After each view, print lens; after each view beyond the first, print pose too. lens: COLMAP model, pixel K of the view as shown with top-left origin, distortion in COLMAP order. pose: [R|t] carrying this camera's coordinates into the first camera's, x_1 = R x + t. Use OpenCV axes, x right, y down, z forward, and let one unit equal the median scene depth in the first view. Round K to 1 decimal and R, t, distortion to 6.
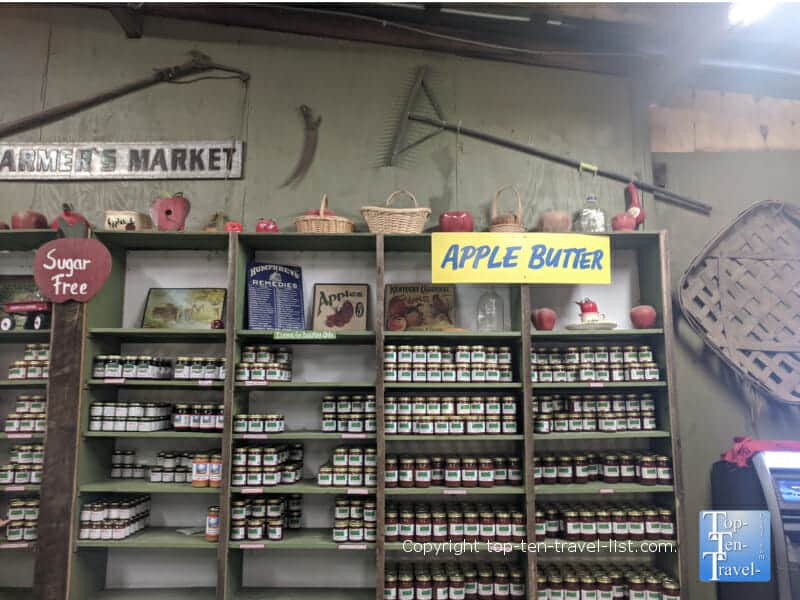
lens RADIAL K [[616.1, 0, 399.6], [0, 616.1, 304.9], [0, 0, 1]] dist [0.003828, 0.006749]
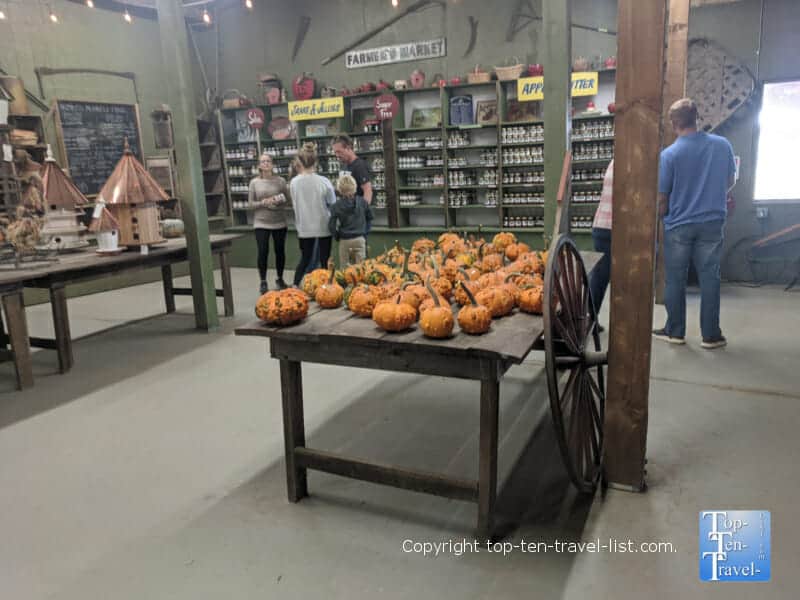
lens RADIAL K [[616.1, 0, 399.6], [0, 616.1, 304.9], [0, 0, 1]] dist [0.003828, 0.006749]
pose [[0.906359, 0.052446, -0.419240, 0.680413], [0.108183, 0.930380, 0.350270, -0.187488], [0.408423, -0.362825, 0.837585, -1.509240]]
